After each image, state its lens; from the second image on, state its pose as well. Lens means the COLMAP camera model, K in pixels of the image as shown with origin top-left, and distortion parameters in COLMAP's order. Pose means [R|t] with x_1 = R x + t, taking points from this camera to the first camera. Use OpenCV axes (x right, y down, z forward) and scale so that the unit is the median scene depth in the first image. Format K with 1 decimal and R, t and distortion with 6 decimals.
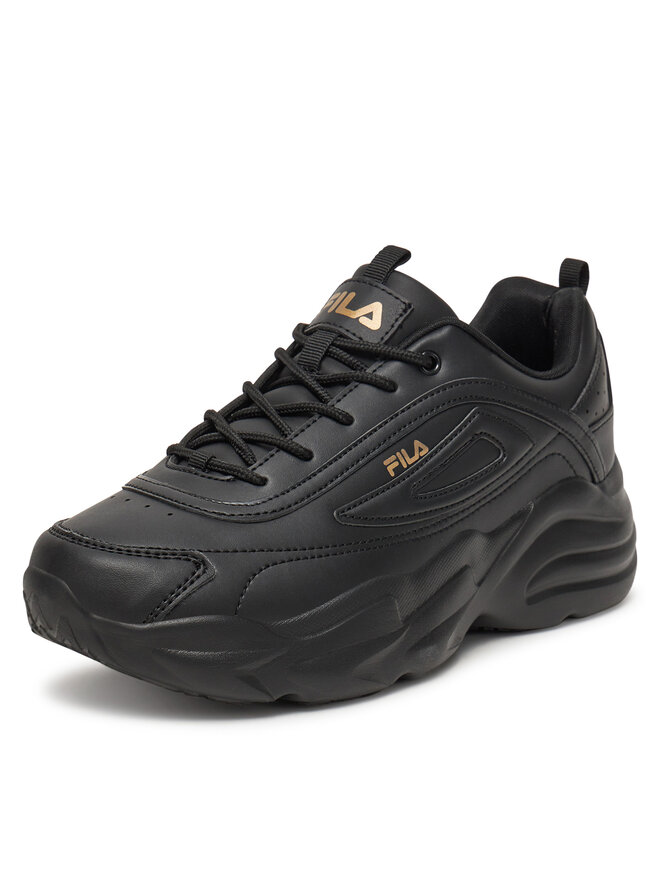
lens RADIAL K [[1790.5, 0, 330.0], [0, 1790.5, 440.0], [0, 0, 1]] dist [-0.059044, -0.005879]
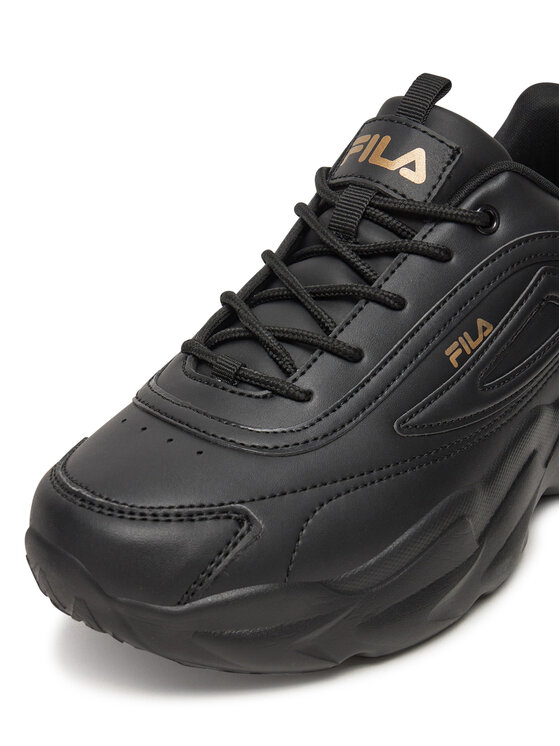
lens RADIAL K [[1550.6, 0, 280.0], [0, 1550.6, 373.0], [0, 0, 1]] dist [-0.068399, 0.049378]
pose [[0.998320, -0.057943, 0.000120, -0.046999], [0.057369, 0.988714, 0.138398, -0.081518], [-0.008138, -0.138158, 0.990377, 0.287894]]
